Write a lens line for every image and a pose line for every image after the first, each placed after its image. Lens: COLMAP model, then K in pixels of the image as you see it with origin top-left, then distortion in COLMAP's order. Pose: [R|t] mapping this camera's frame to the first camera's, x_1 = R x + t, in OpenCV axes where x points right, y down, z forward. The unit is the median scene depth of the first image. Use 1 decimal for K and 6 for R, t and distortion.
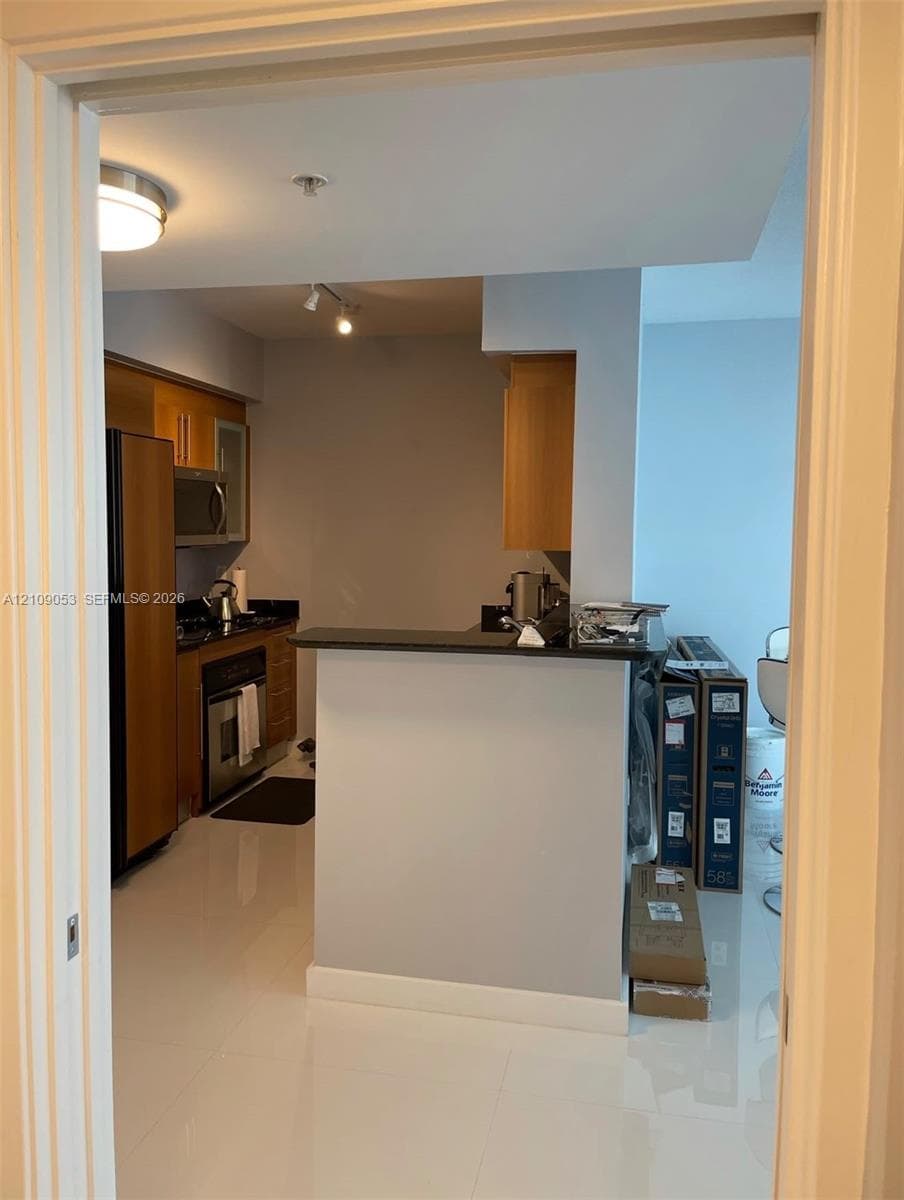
lens RADIAL K [[927.0, 0, 452.0], [0, 927.0, 600.0], [0, 0, 1]] dist [0.048065, -0.004824]
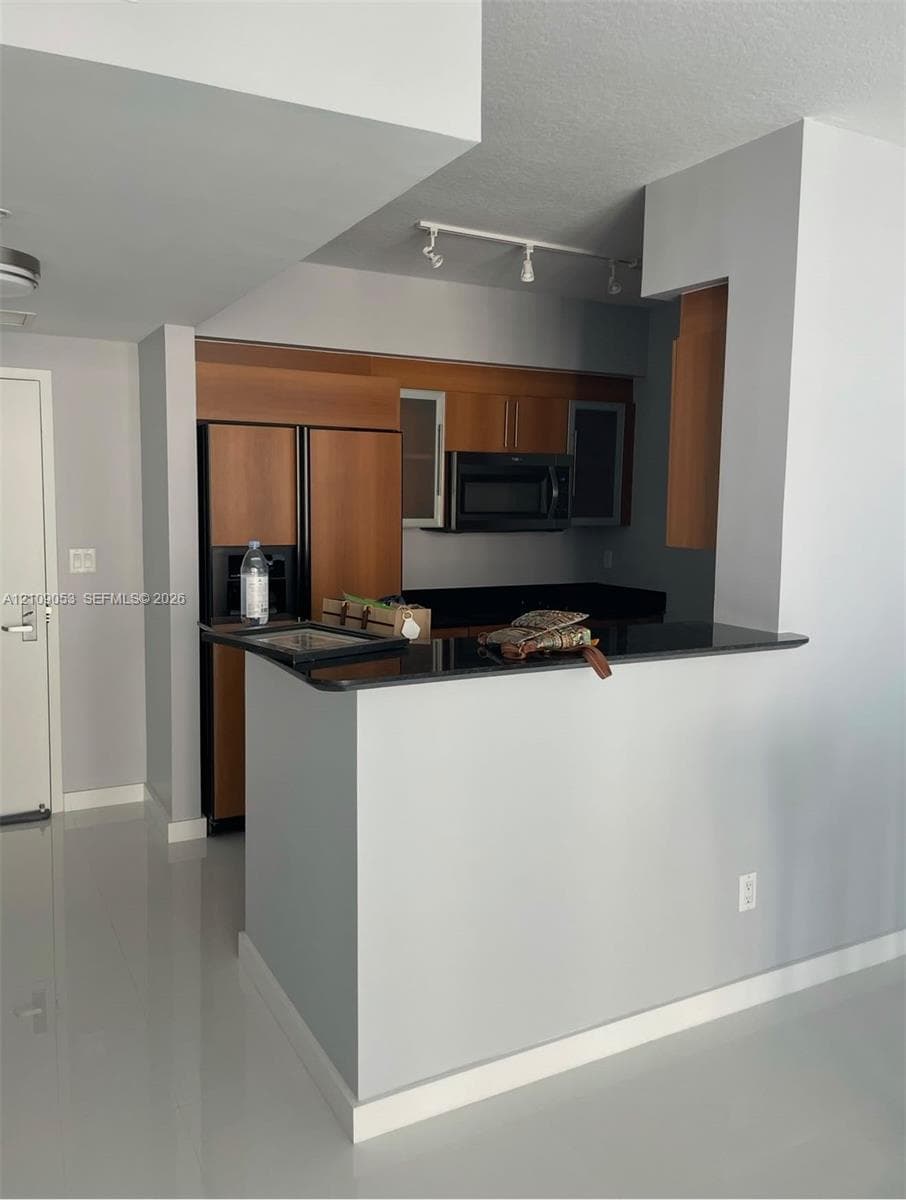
lens RADIAL K [[927.0, 0, 453.0], [0, 927.0, 600.0], [0, 0, 1]] dist [0.048065, -0.004824]
pose [[0.651922, 0.089209, -0.753021, 0.429995], [-0.072779, 0.995832, 0.054966, -0.031108], [0.754786, 0.018971, 0.655697, 0.274809]]
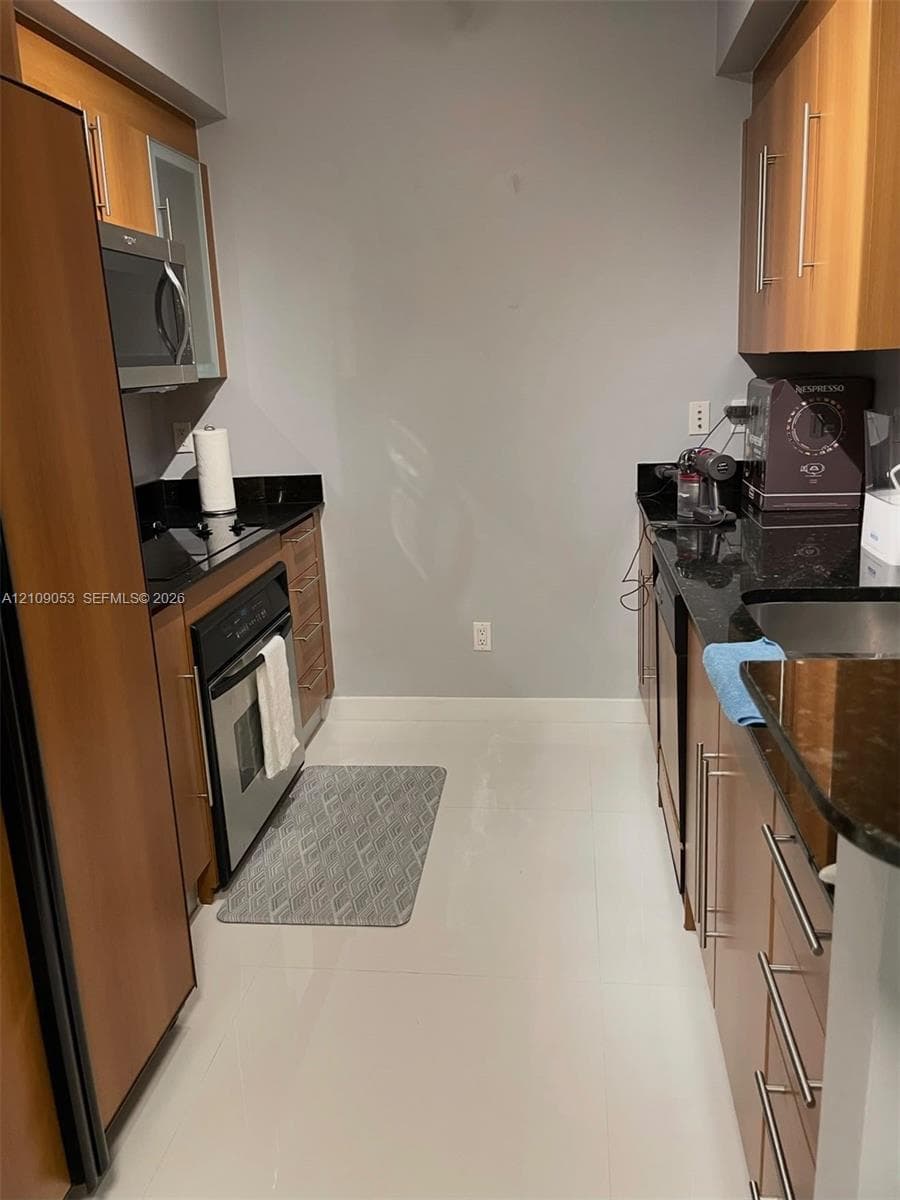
lens RADIAL K [[927.0, 0, 450.0], [0, 927.0, 600.0], [0, 0, 1]] dist [0.048065, -0.004824]
pose [[0.995346, -0.074875, 0.060667, -0.138610], [0.063840, 0.983901, 0.166921, -0.016958], [-0.072188, -0.162272, 0.984102, 0.434537]]
